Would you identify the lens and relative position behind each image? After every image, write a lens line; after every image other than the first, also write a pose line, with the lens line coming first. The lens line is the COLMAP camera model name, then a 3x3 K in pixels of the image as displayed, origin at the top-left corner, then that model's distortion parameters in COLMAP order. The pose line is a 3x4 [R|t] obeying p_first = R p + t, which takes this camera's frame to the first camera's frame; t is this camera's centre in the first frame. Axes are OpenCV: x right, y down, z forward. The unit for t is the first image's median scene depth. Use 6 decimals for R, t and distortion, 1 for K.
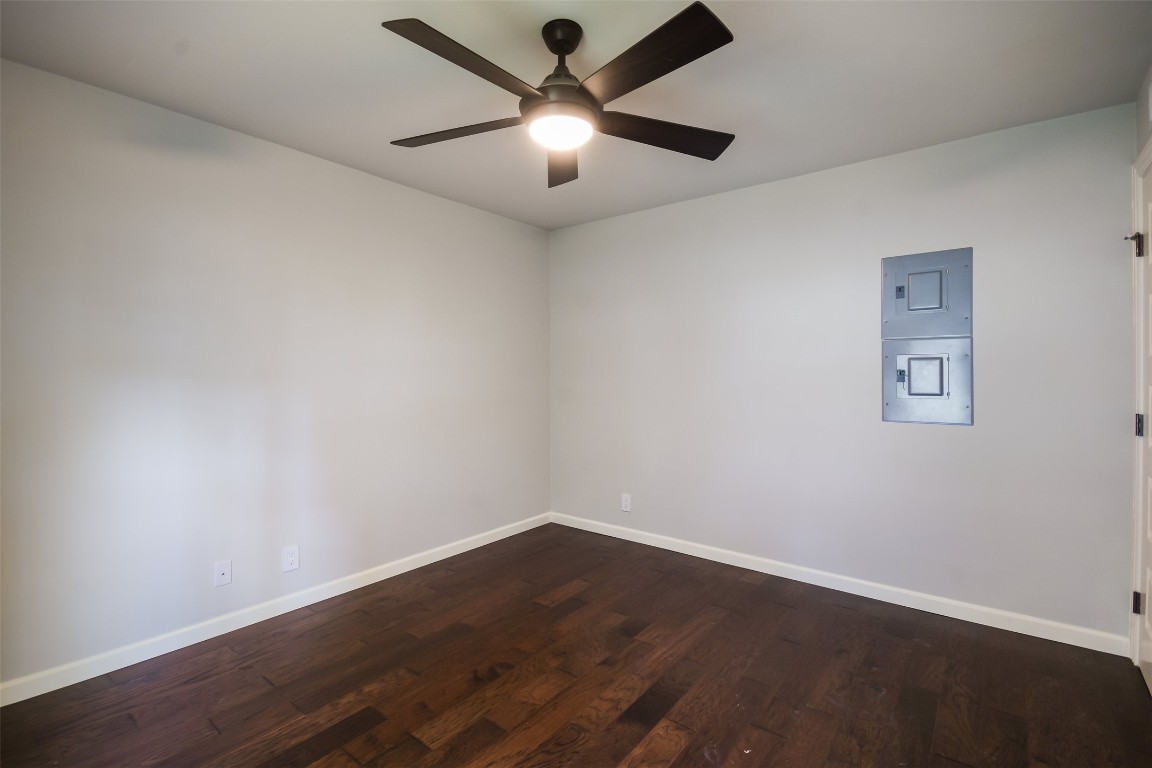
lens RADIAL K [[516.7, 0, 557.0], [0, 516.7, 385.9], [0, 0, 1]] dist [-0.000771, -0.000728]
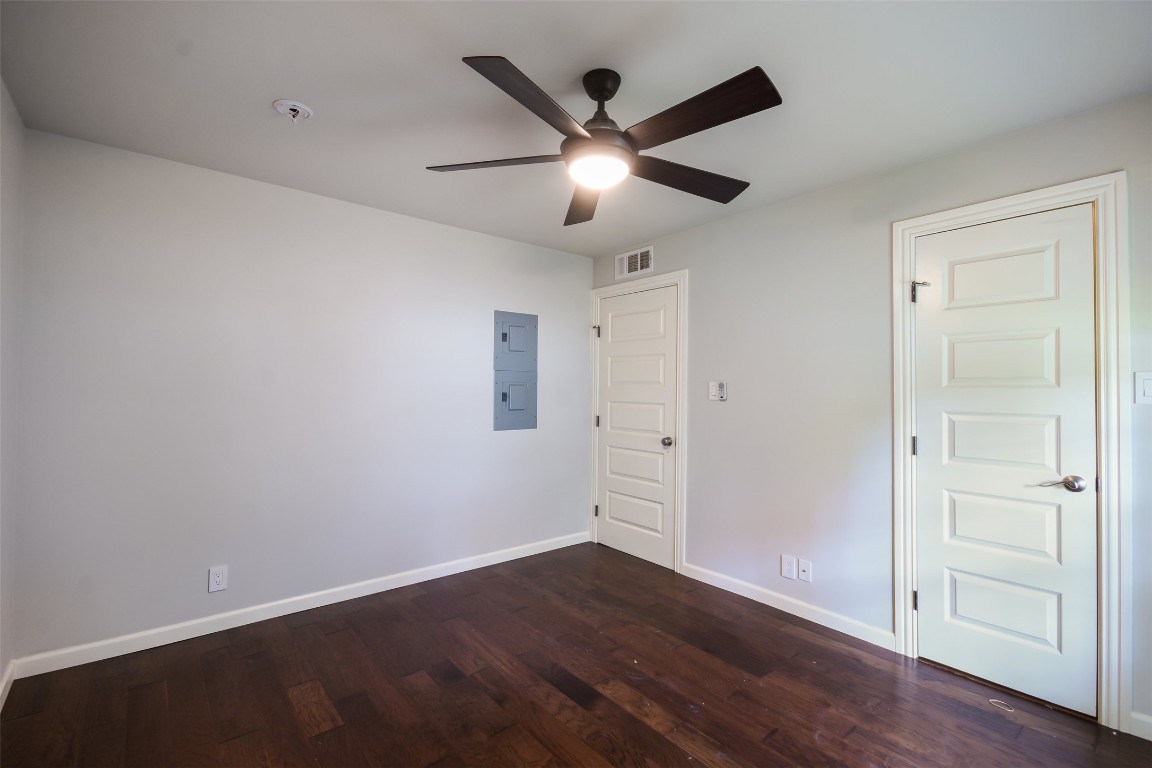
lens RADIAL K [[516.7, 0, 569.3], [0, 516.7, 383.9], [0, 0, 1]] dist [-0.000771, -0.000728]
pose [[0.191171, 0.013428, 0.981465, -0.876565], [0.017982, 0.999691, -0.017180, -0.035187], [-0.981392, 0.020933, 0.190871, 0.717442]]
